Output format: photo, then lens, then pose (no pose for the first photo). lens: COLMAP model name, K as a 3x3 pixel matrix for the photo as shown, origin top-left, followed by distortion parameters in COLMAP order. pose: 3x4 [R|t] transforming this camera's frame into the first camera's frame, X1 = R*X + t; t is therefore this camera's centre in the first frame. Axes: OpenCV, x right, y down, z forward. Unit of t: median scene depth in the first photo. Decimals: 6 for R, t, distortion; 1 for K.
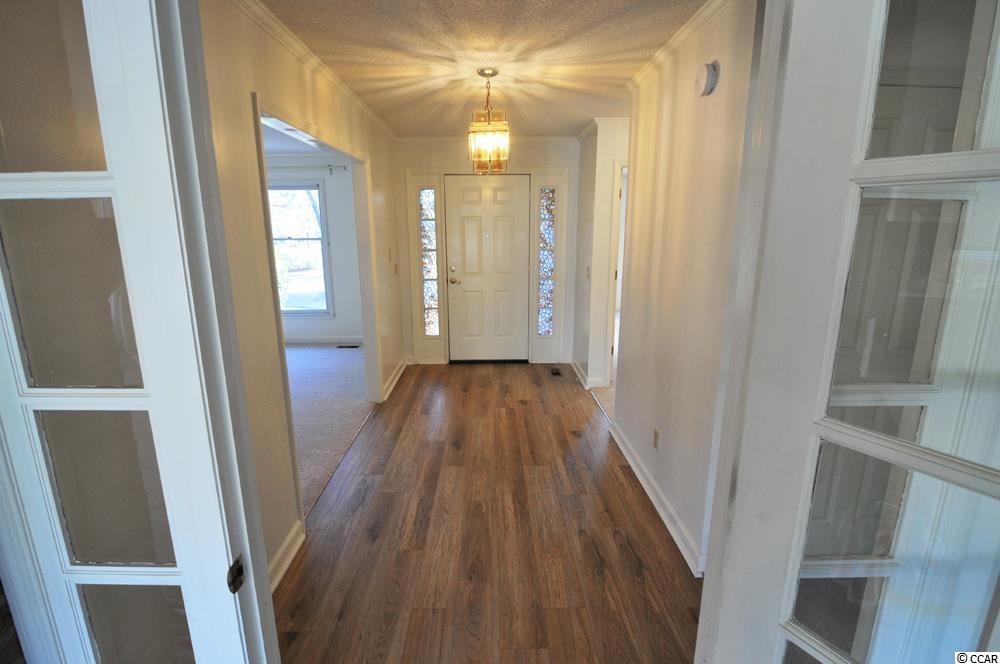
lens RADIAL K [[477.2, 0, 500.0], [0, 477.2, 332.0], [0, 0, 1]] dist [-0.021875, -0.000402]
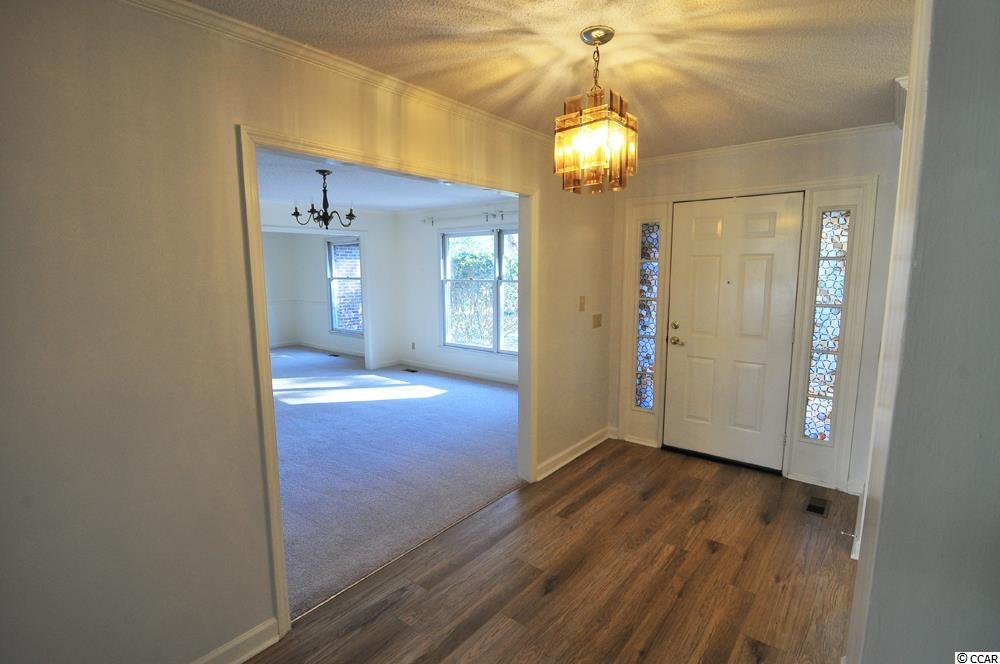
lens RADIAL K [[477.2, 0, 500.0], [0, 477.2, 332.0], [0, 0, 1]] dist [-0.021875, -0.000402]
pose [[0.763284, 0.085197, -0.640421, 0.190135], [-0.135883, 0.990264, -0.030213, -0.068219], [0.631612, 0.110083, 0.767430, 0.281116]]
